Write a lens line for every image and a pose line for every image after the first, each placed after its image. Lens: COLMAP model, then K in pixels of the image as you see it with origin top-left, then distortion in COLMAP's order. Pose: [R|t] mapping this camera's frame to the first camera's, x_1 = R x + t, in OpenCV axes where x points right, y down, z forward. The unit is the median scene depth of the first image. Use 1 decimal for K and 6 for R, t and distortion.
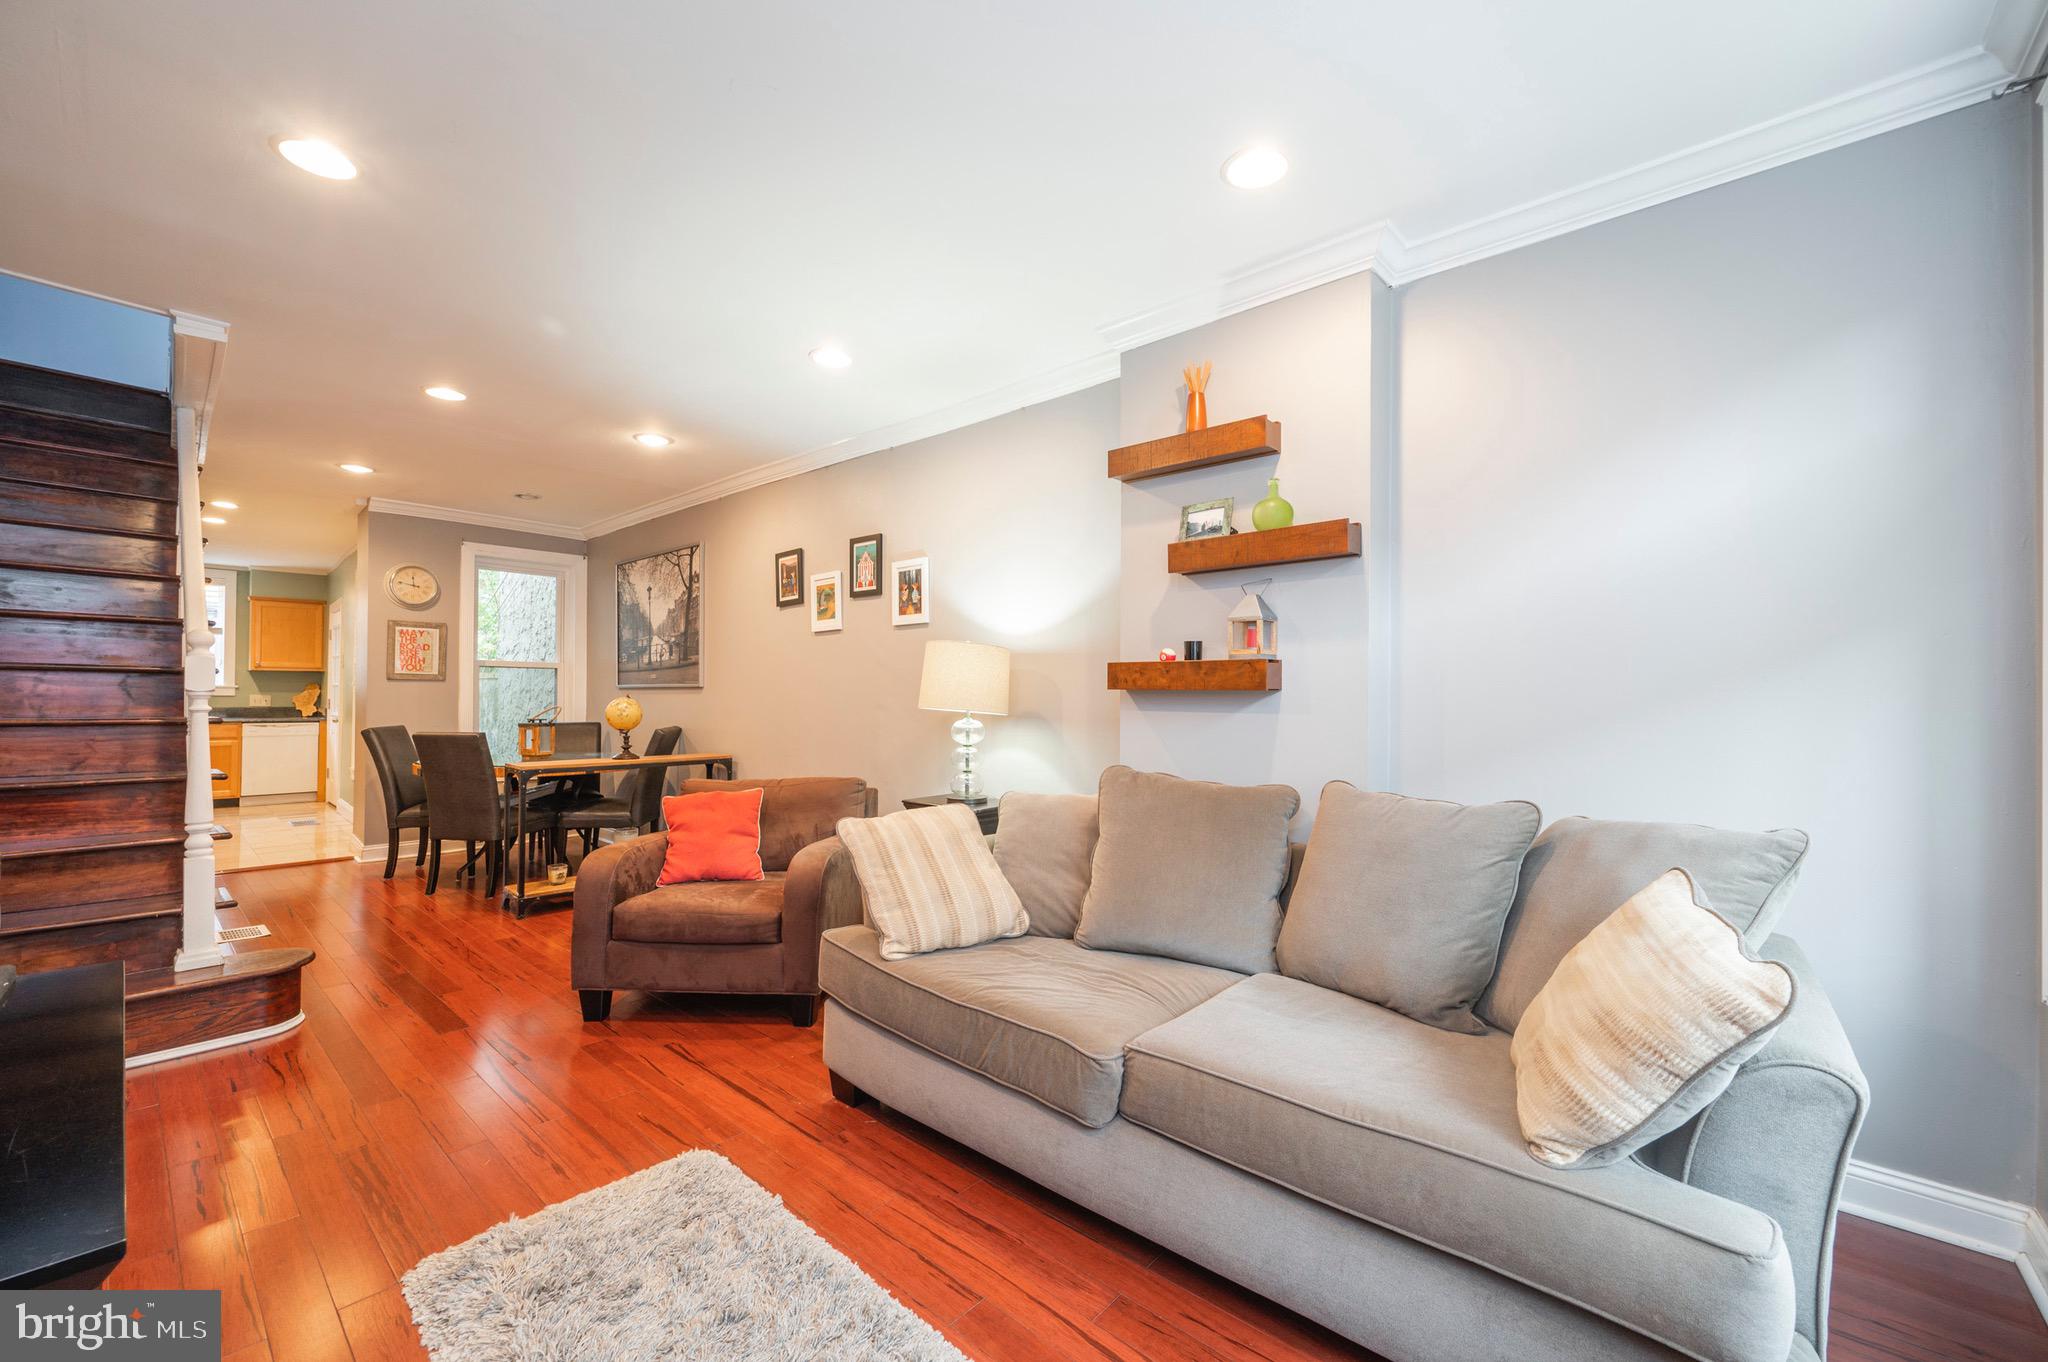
lens RADIAL K [[821.9, 0, 1030.8], [0, 821.9, 683.1], [0, 0, 1]] dist [-0.000208, -0.000004]
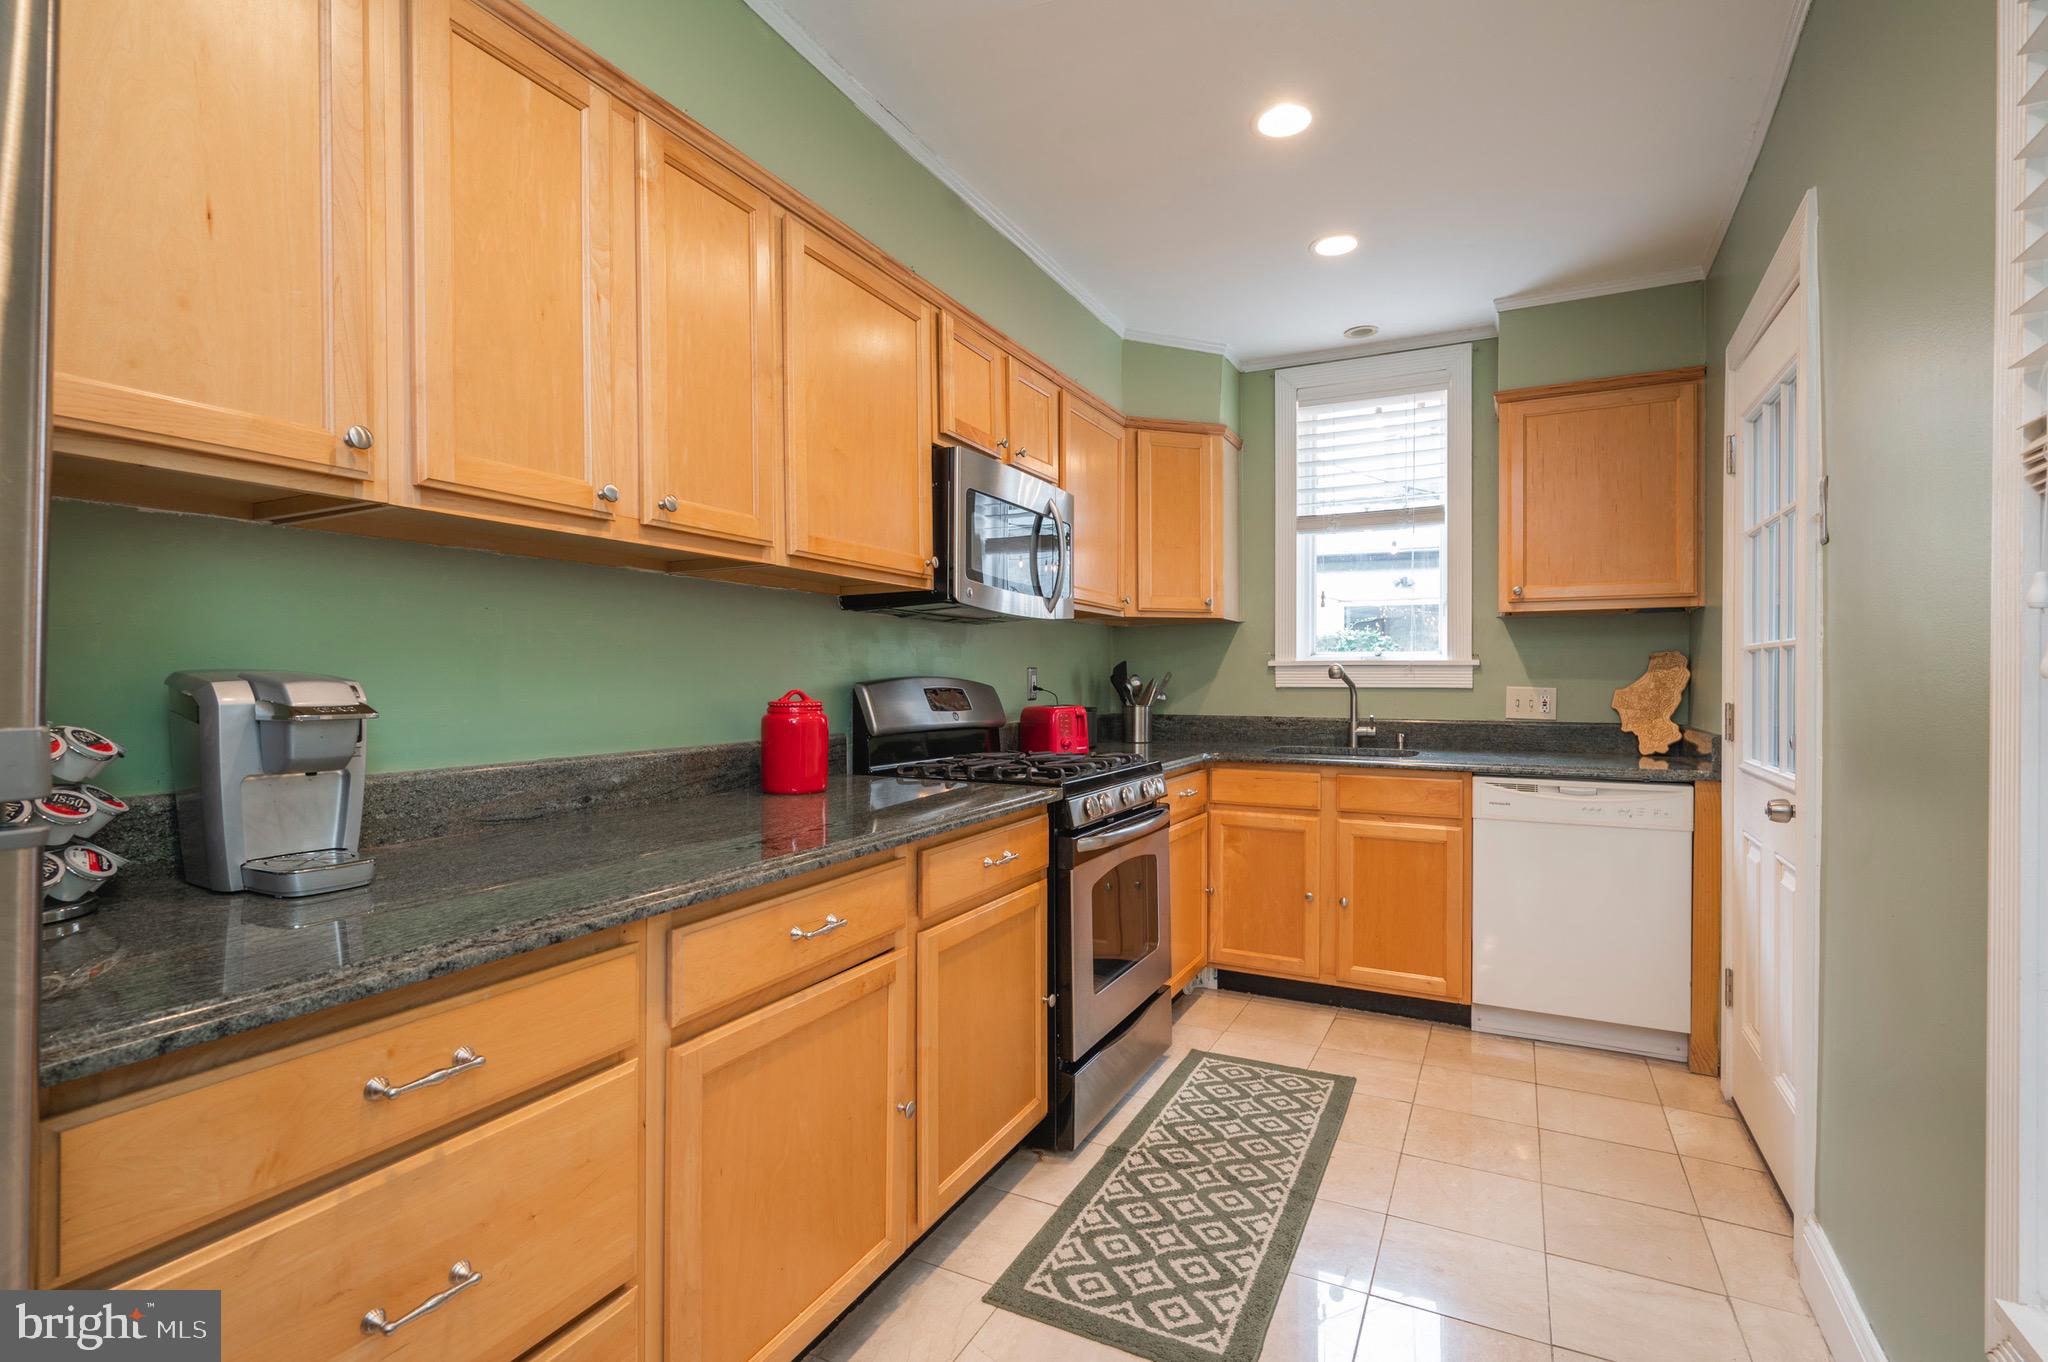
lens RADIAL K [[957.1, 0, 1031.9], [0, 957.1, 676.4], [0, 0, 1]] dist [-0.000802, -0.000225]
pose [[0.274391, -0.009153, -0.961575, -0.884817], [0.016701, 0.999849, -0.004752, 0.013072], [0.961473, -0.014756, 0.274502, 1.000724]]
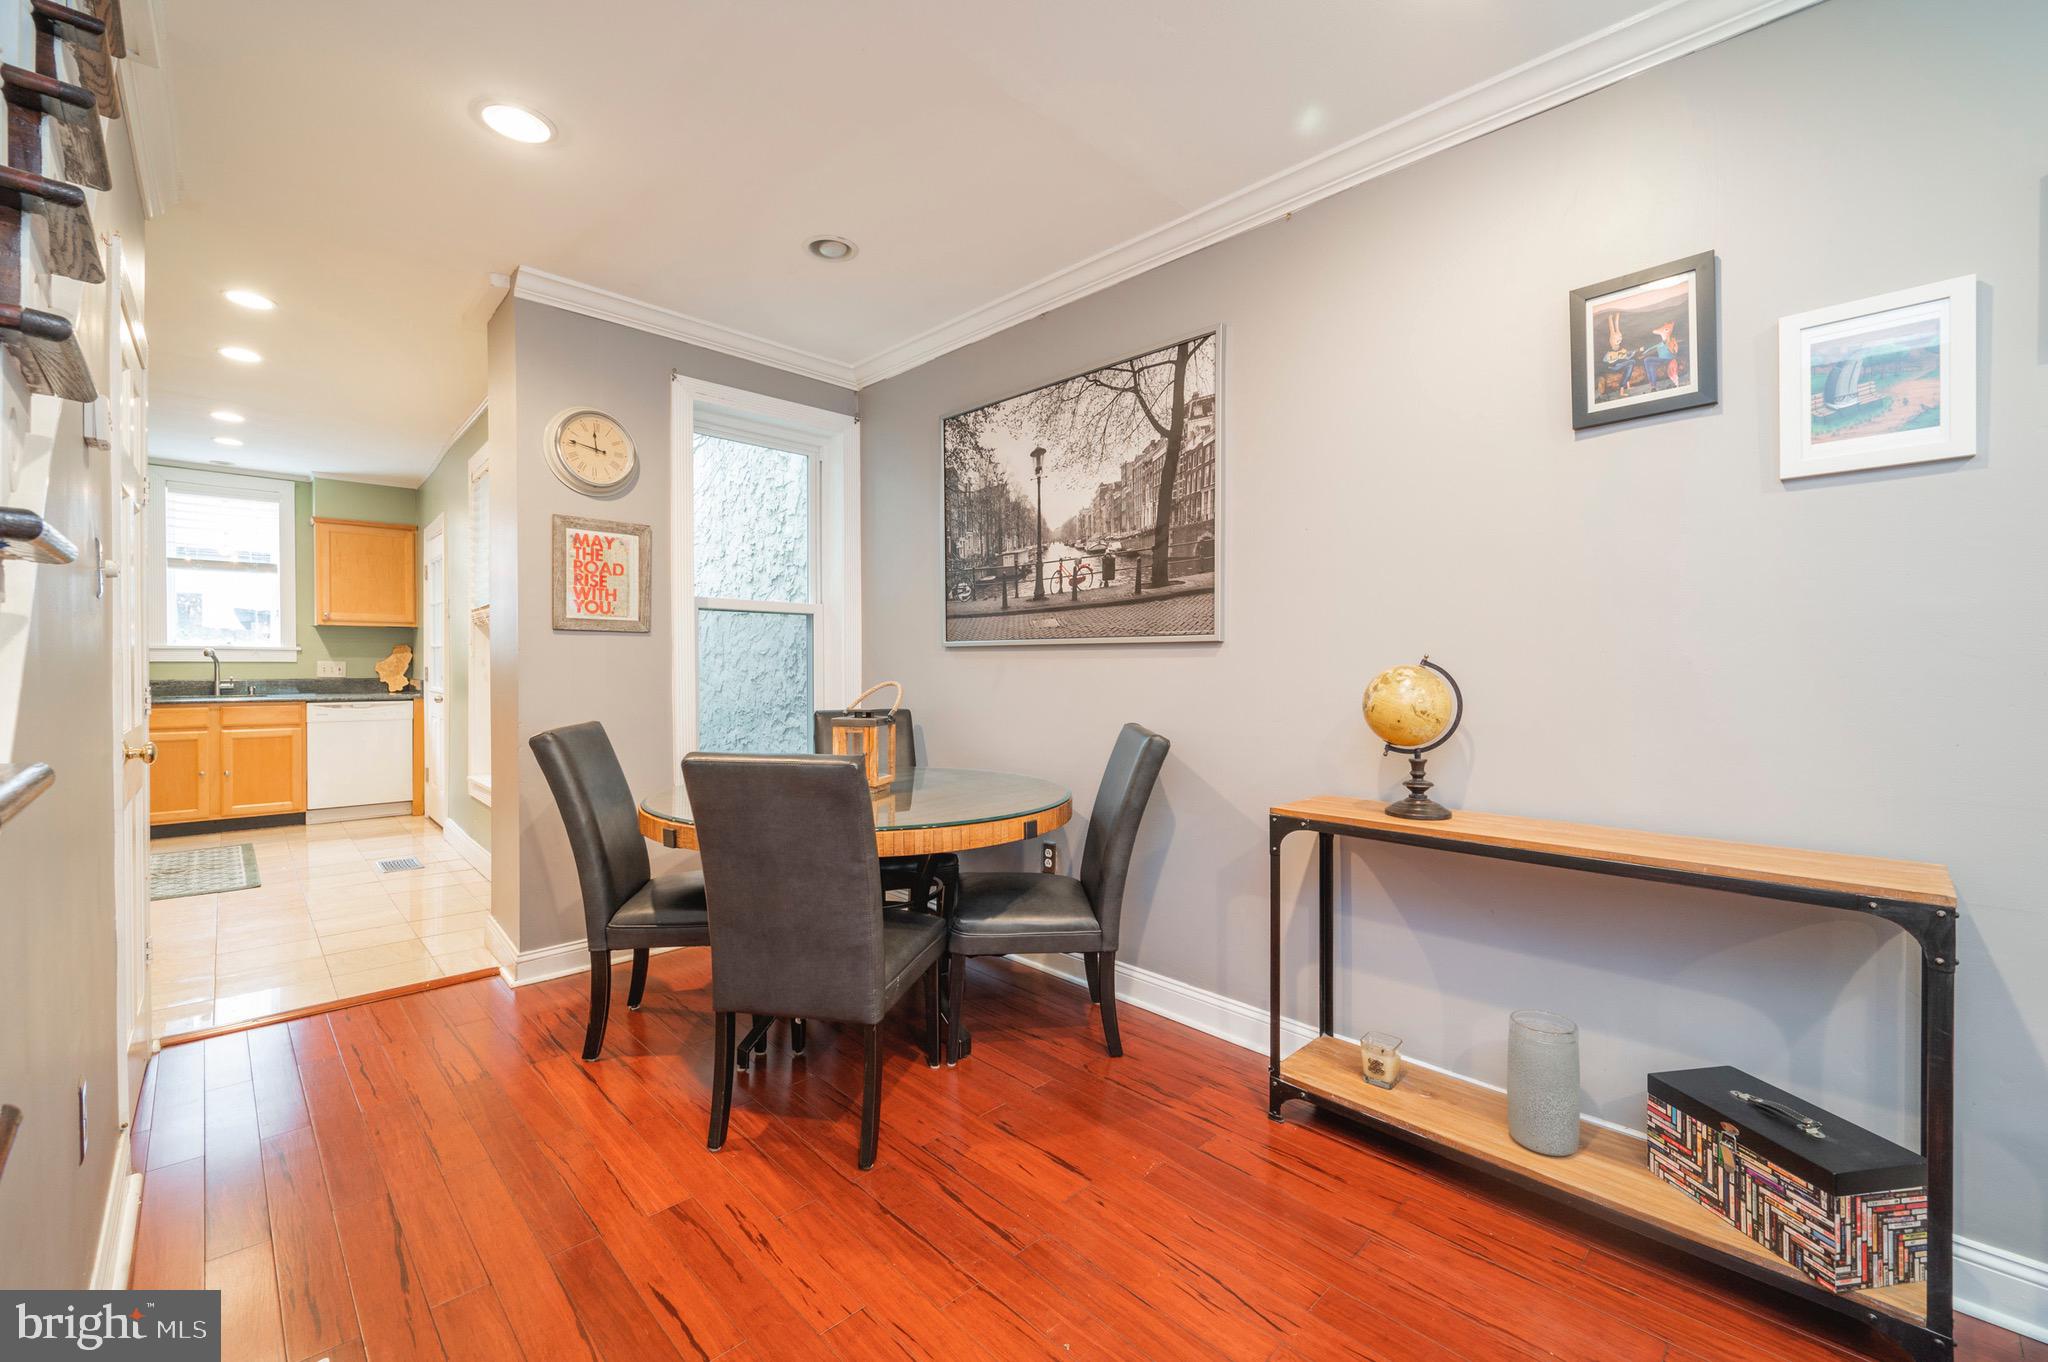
lens RADIAL K [[835.2, 0, 1029.5], [0, 835.2, 673.2], [0, 0, 1]] dist [-0.000378, -0.000147]
pose [[0.998001, 0.000358, -0.063205, -0.438922], [0.001439, 0.999596, 0.028384, 0.008140], [0.063189, -0.028418, 0.997597, 0.480618]]
